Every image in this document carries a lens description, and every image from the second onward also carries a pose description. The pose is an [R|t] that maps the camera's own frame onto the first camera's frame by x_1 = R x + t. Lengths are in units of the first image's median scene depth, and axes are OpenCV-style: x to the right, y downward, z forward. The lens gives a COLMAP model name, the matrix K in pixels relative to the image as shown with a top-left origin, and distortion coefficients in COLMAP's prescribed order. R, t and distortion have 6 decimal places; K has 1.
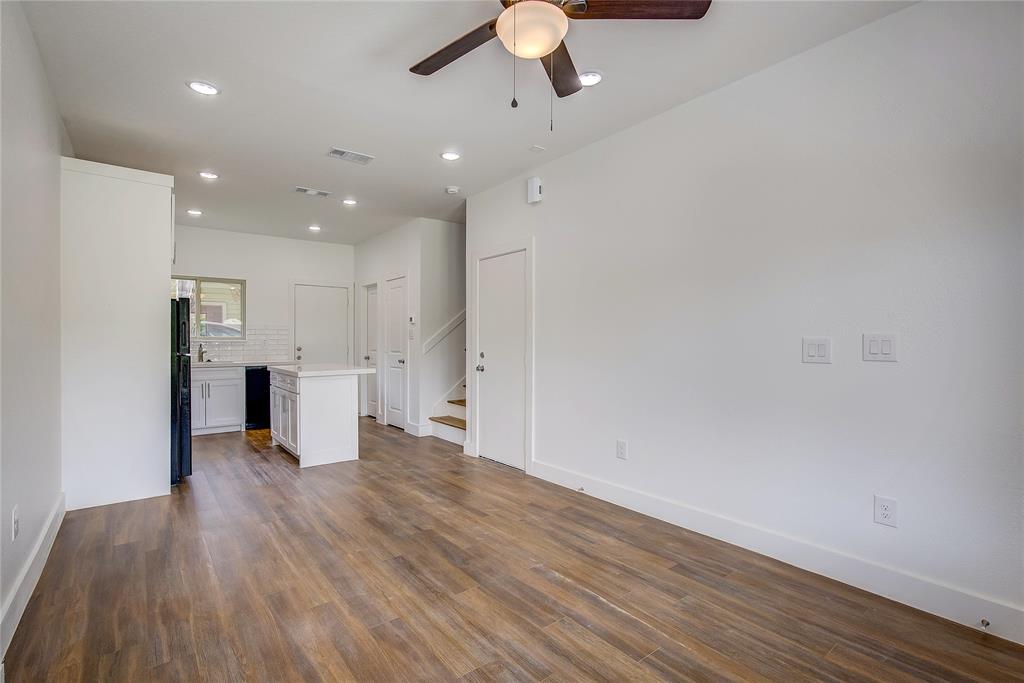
lens RADIAL K [[466.5, 0, 492.4], [0, 466.5, 347.8], [0, 0, 1]] dist [0.000280, 0.001037]
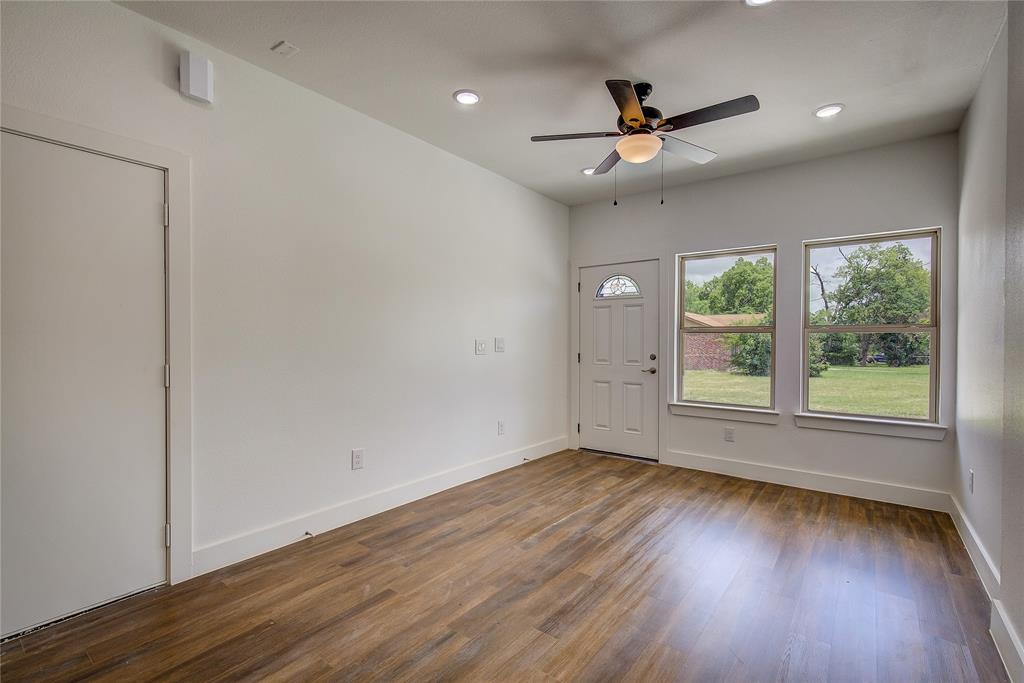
lens RADIAL K [[466.5, 0, 524.2], [0, 466.5, 347.4], [0, 0, 1]] dist [0.000280, 0.001037]
pose [[-0.281660, -0.018050, 0.959344, -0.867174], [0.005538, 0.999776, 0.020437, -0.023037], [-0.959498, 0.011069, -0.281497, 1.176701]]
